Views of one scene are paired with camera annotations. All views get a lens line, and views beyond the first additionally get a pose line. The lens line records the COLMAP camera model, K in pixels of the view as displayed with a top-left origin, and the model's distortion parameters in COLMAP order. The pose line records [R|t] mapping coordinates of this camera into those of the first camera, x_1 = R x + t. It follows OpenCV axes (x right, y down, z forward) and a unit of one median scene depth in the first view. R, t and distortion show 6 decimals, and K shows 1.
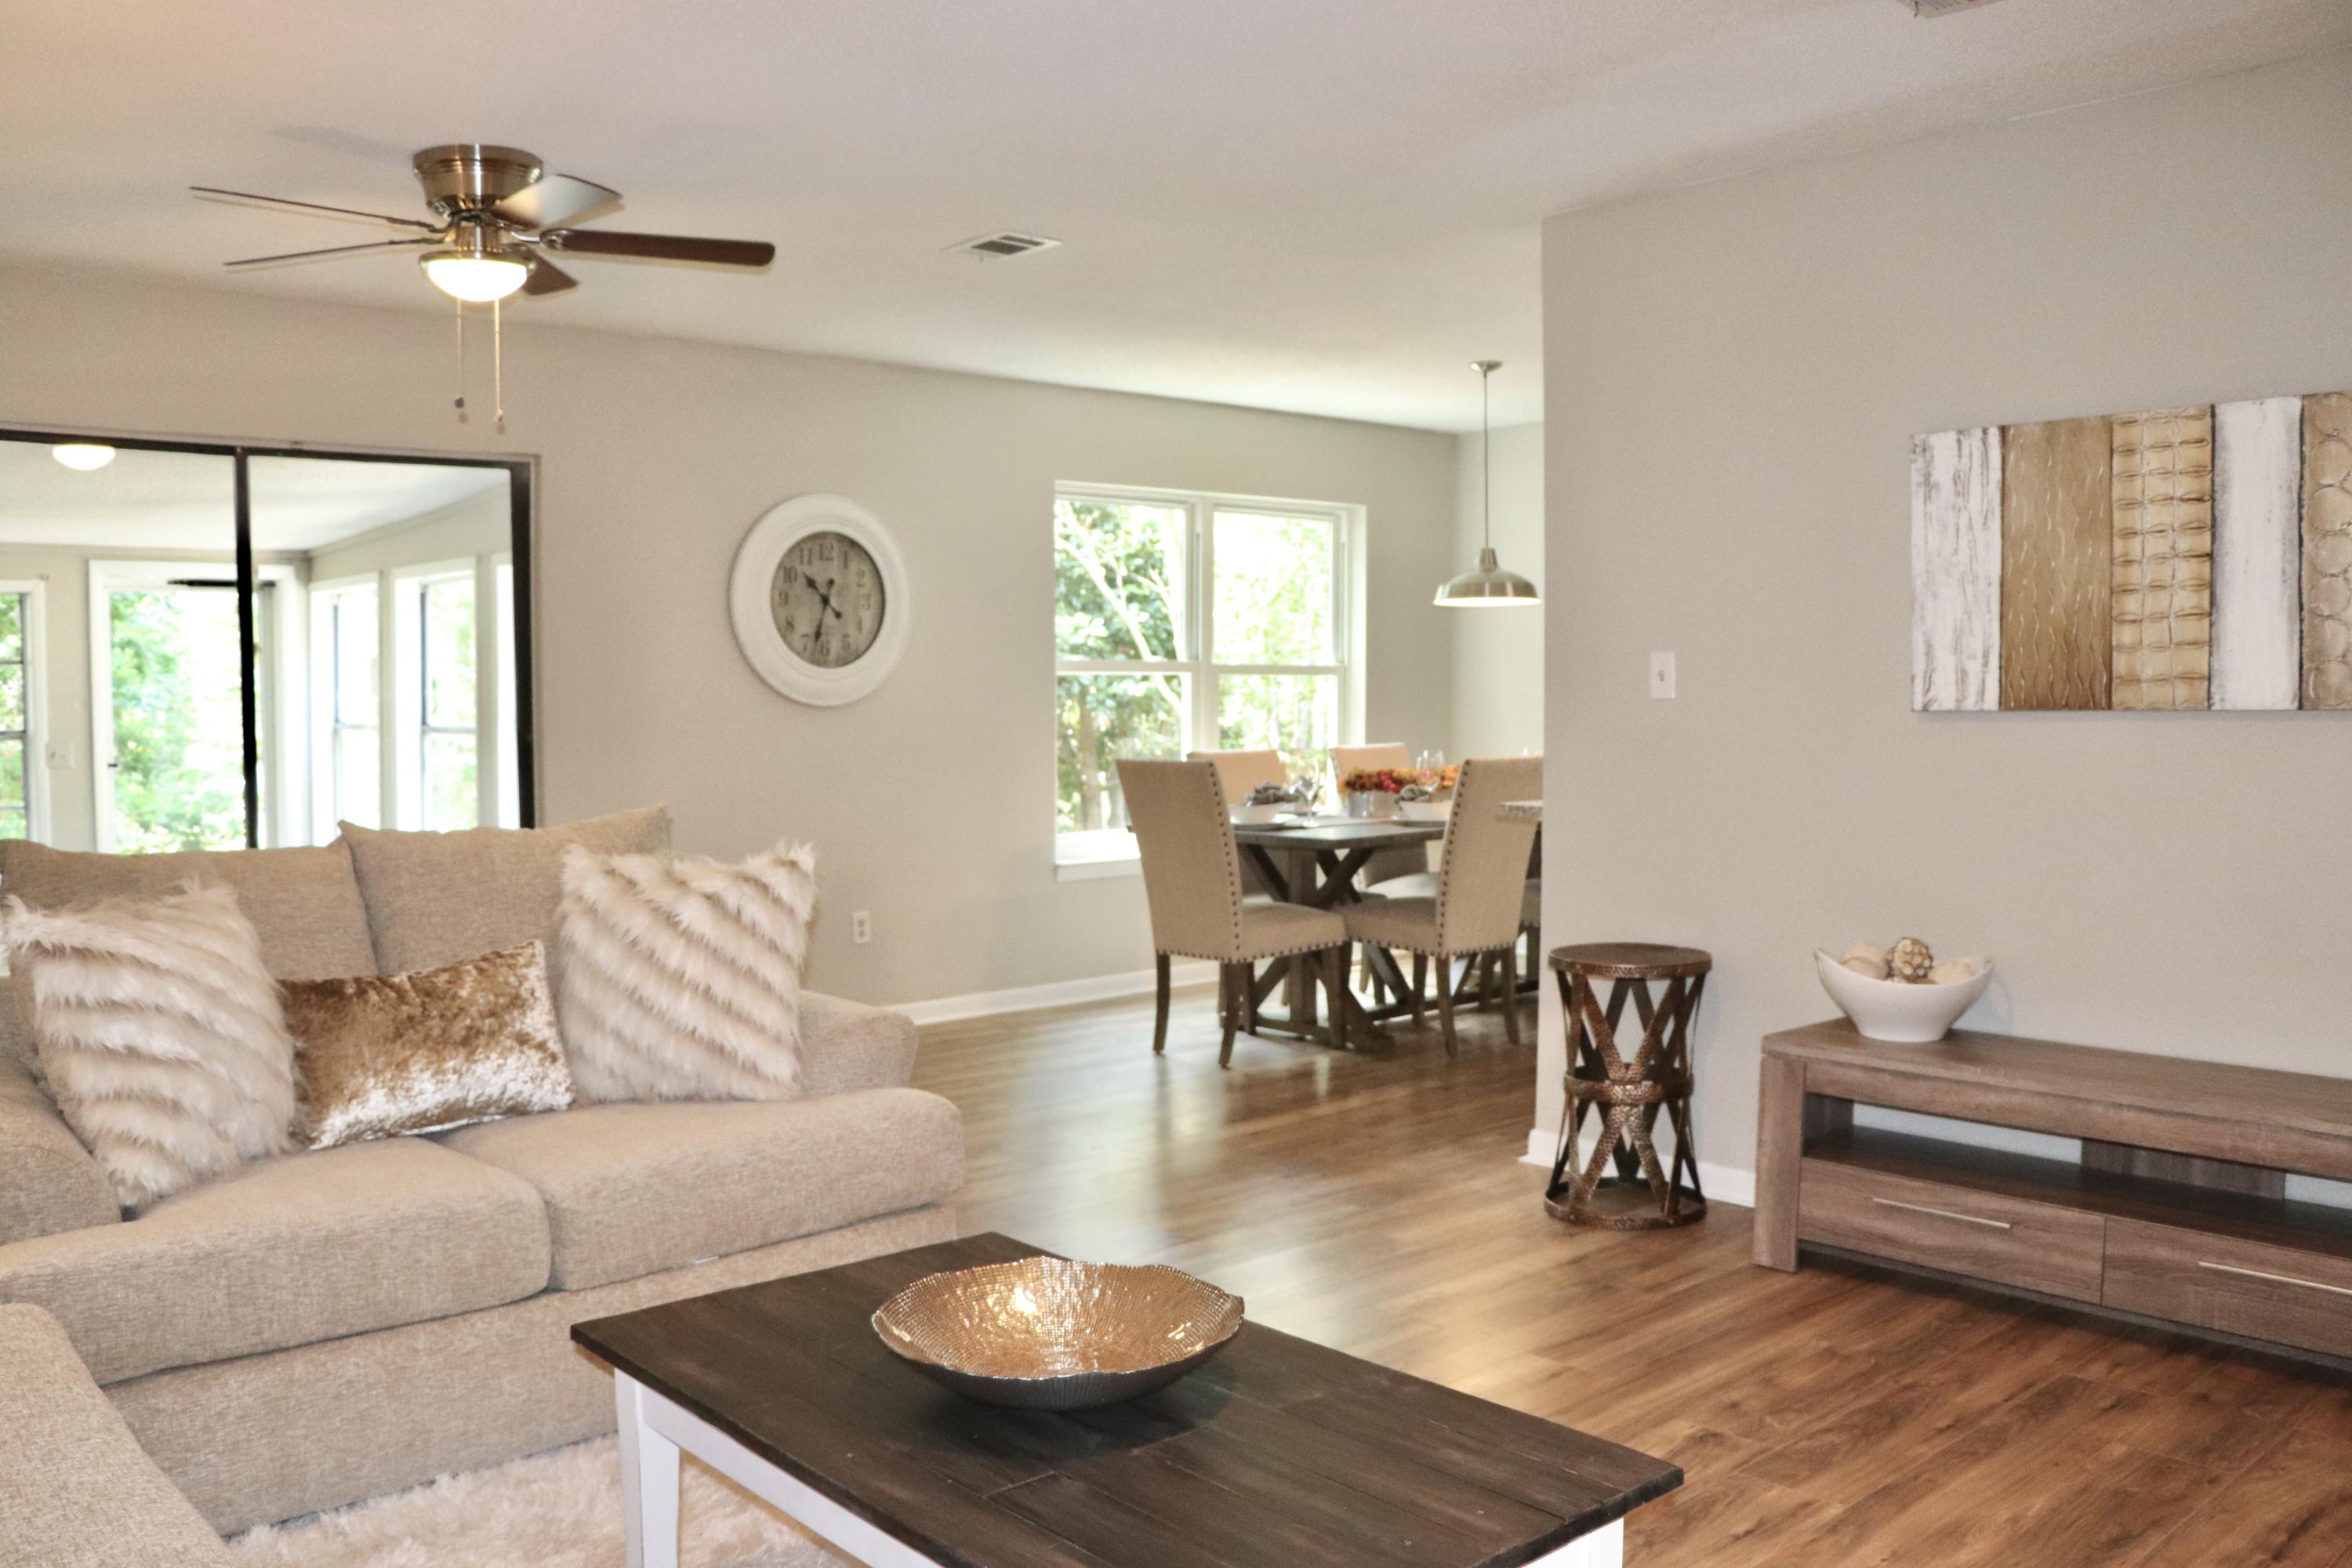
lens RADIAL K [[1967.6, 0, 1176.0], [0, 1967.6, 784.0], [0, 0, 1]] dist [-0.185525, 0.164624]
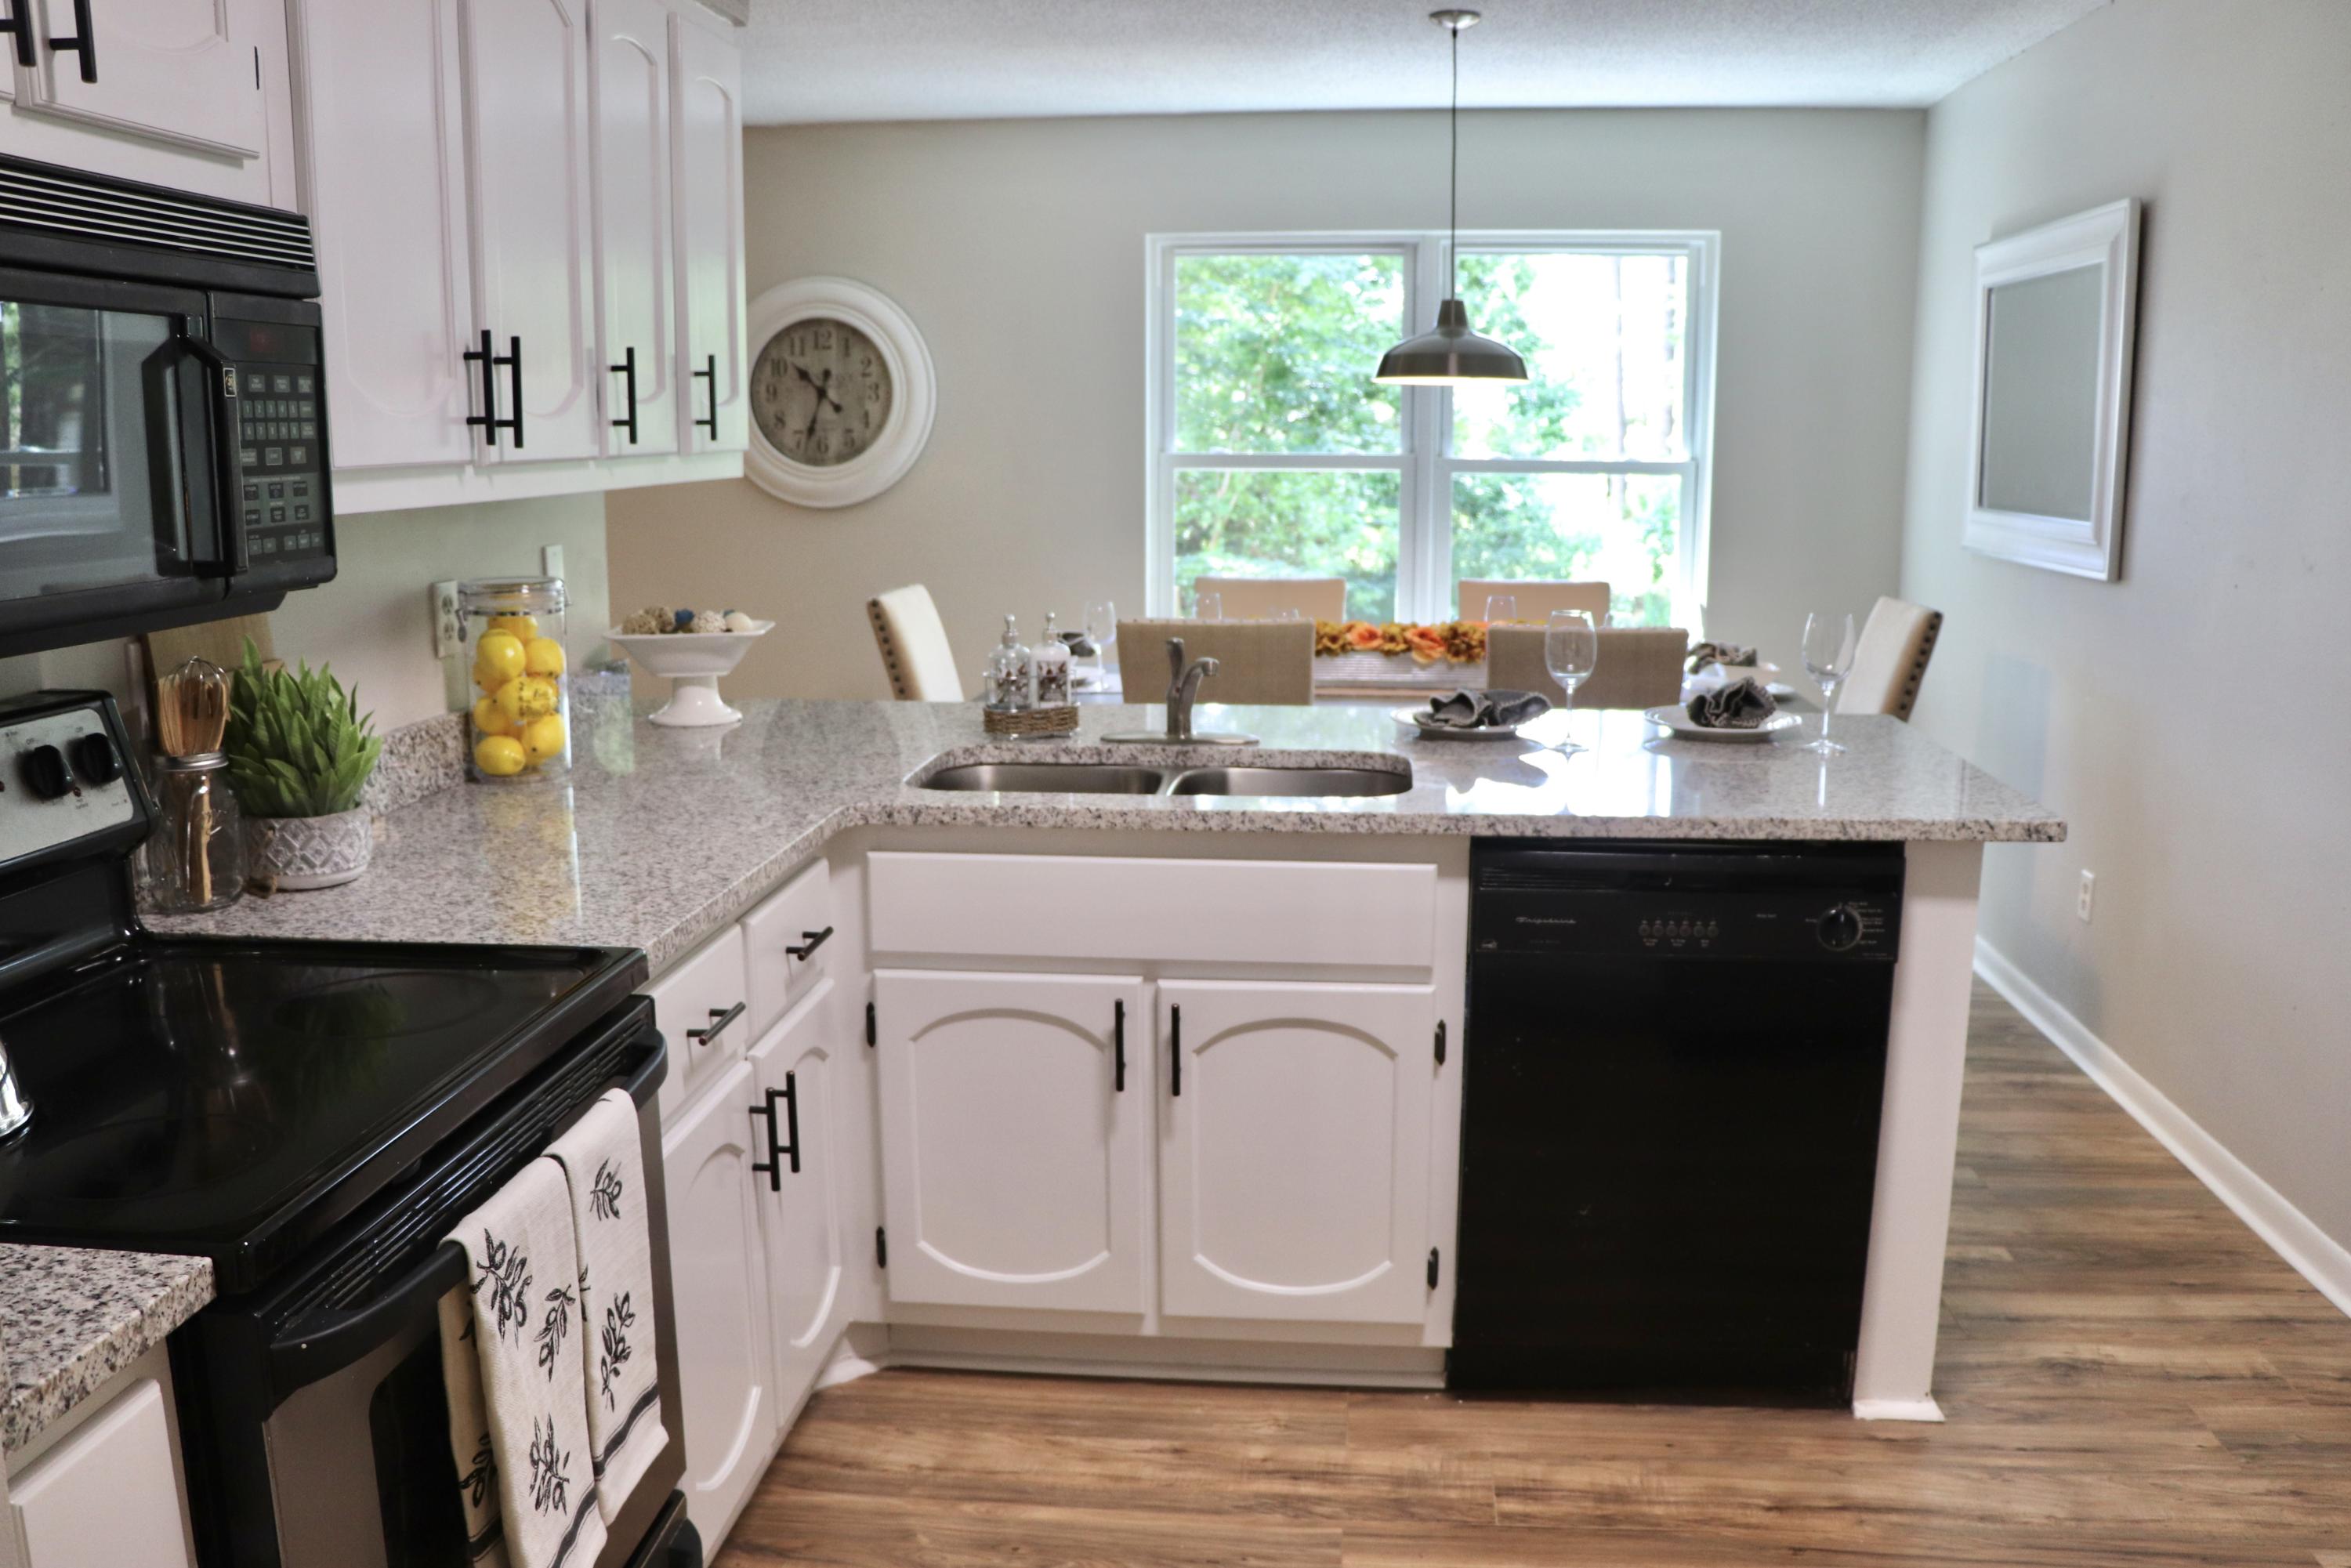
lens RADIAL K [[1966.7, 0, 1175.5], [0, 1966.7, 784.0], [0, 0, 1]] dist [-0.185525, 0.164624]
pose [[0.668878, 0.139100, -0.730242, 1.055963], [-0.040018, 0.987650, 0.151478, -0.095422], [0.742294, -0.072098, 0.666184, 0.832593]]
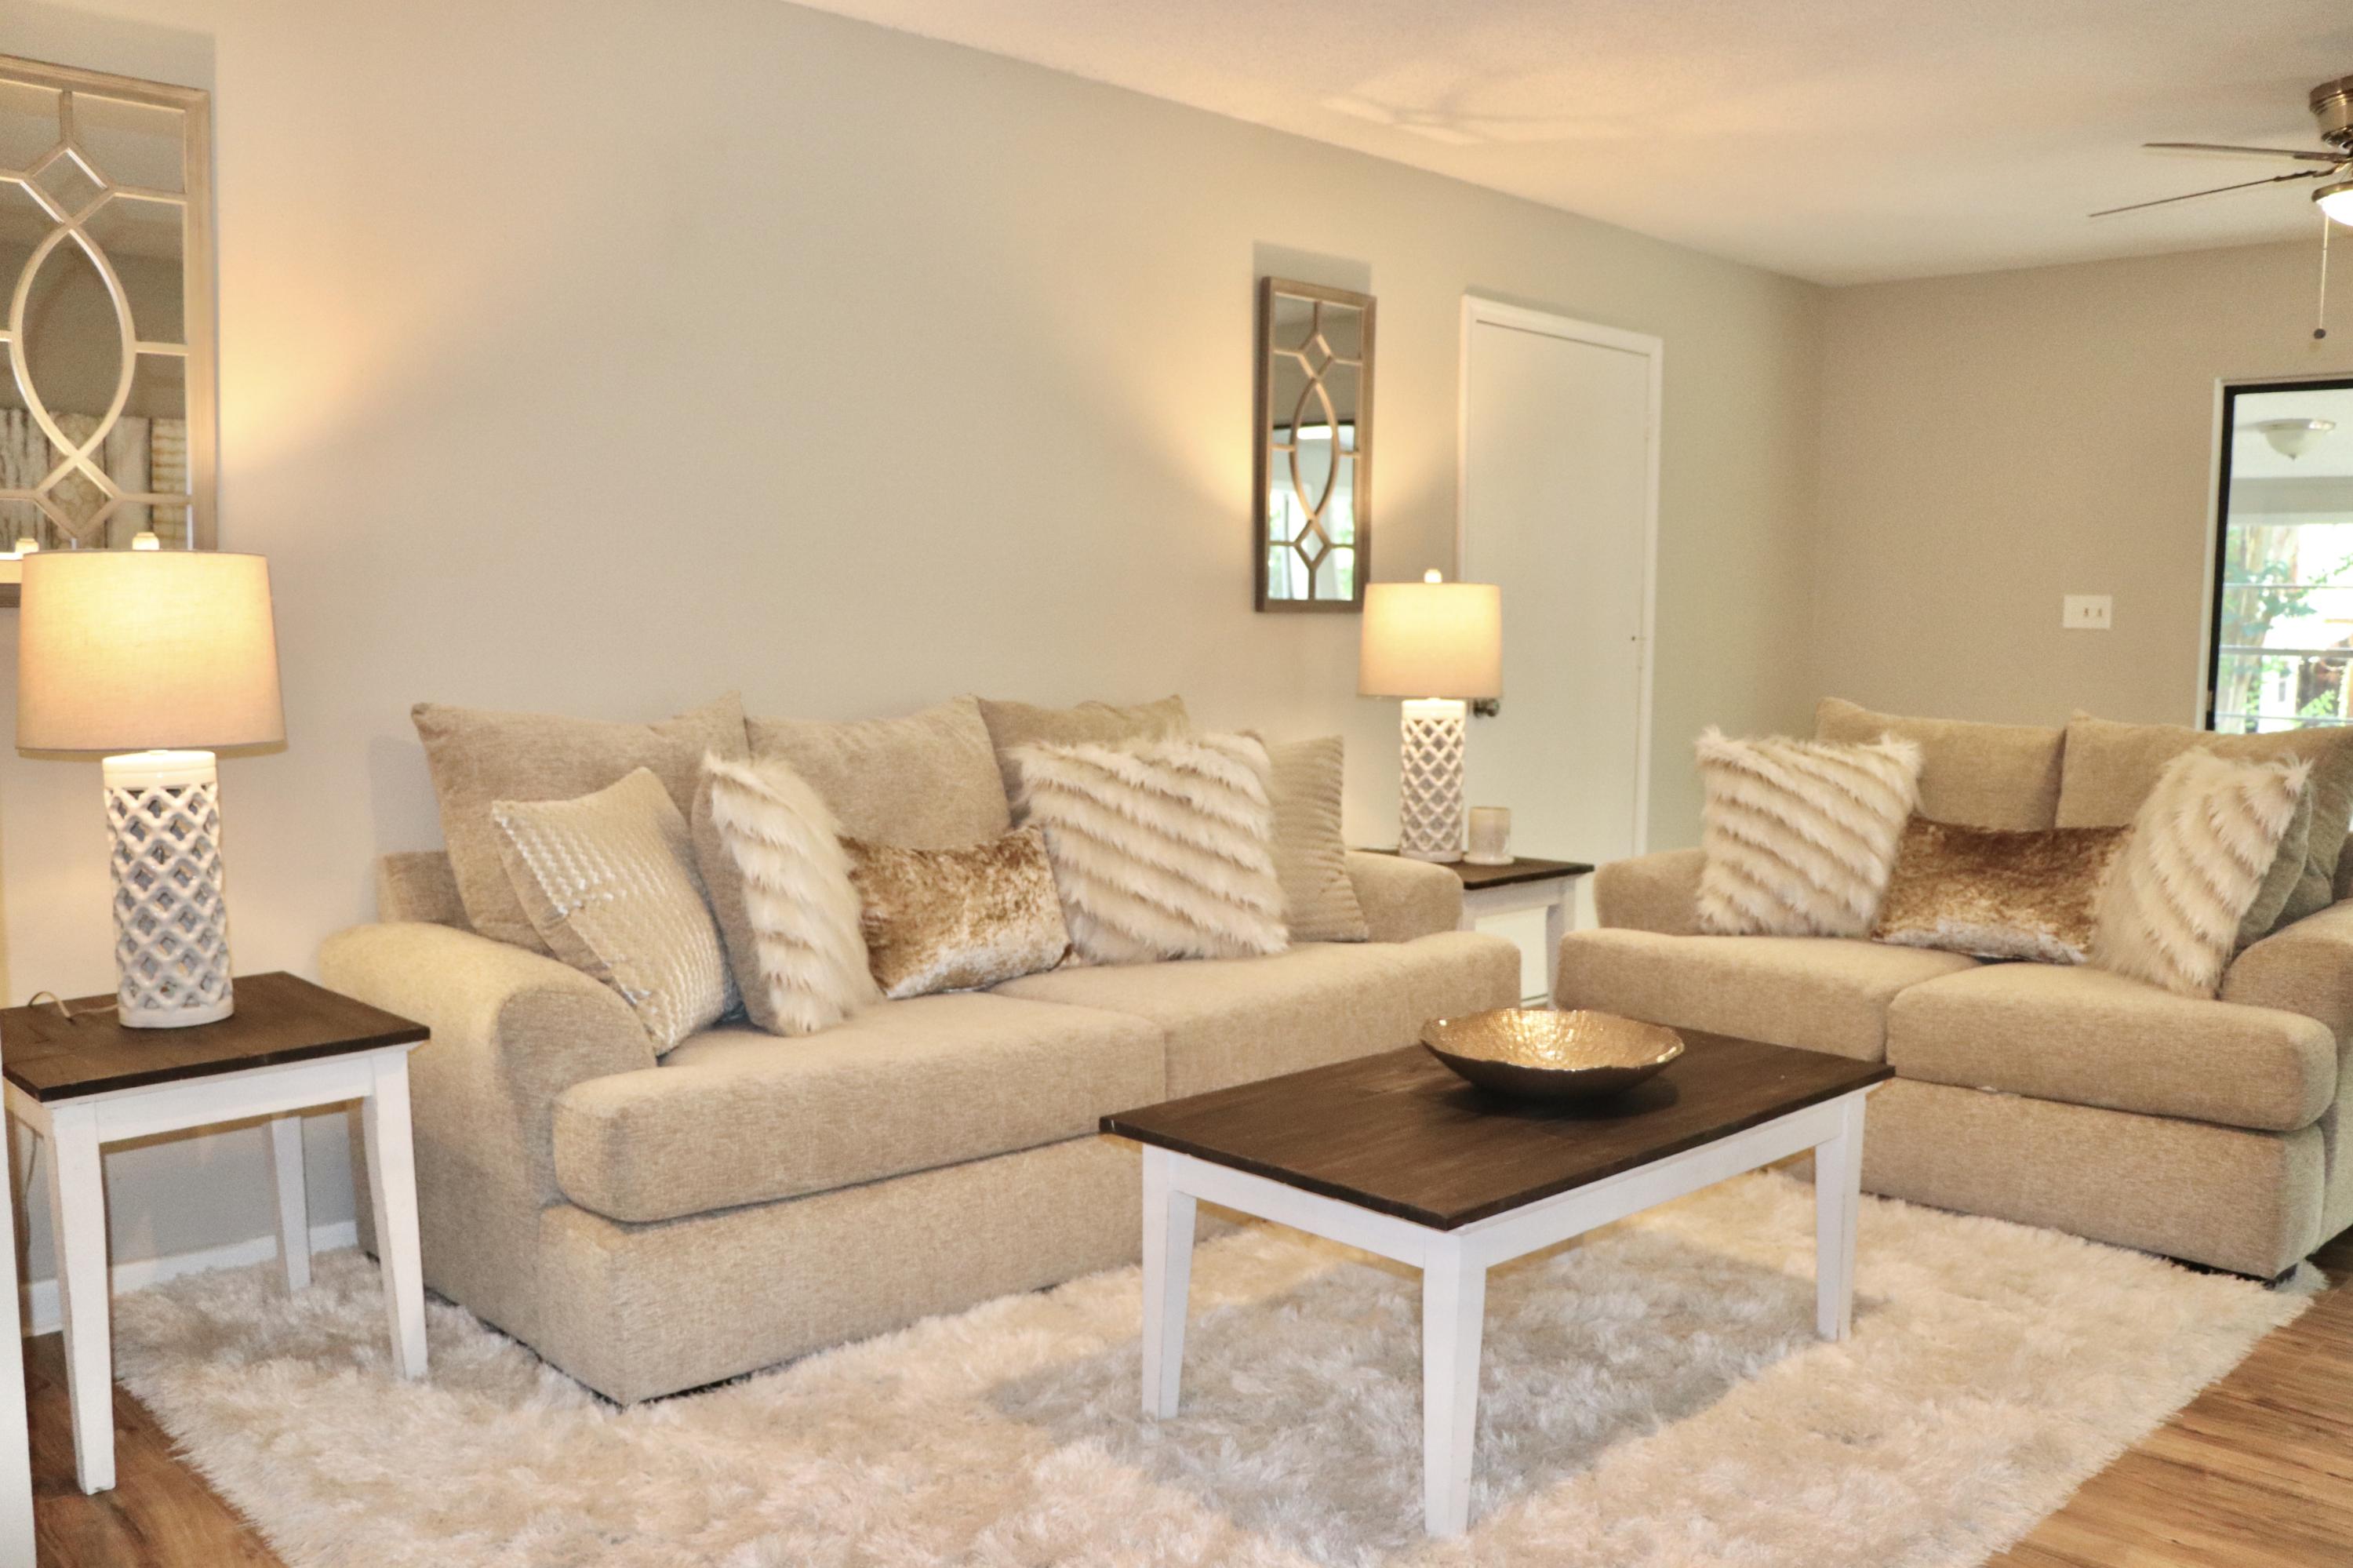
lens RADIAL K [[1968.5, 0, 1176.5], [0, 1968.5, 784.0], [0, 0, 1]] dist [-0.185525, 0.164624]
pose [[0.034121, 0.097821, -0.994619, 0.668845], [-0.065144, 0.993300, 0.095456, -0.010213], [0.997292, 0.061536, 0.040265, 0.349407]]
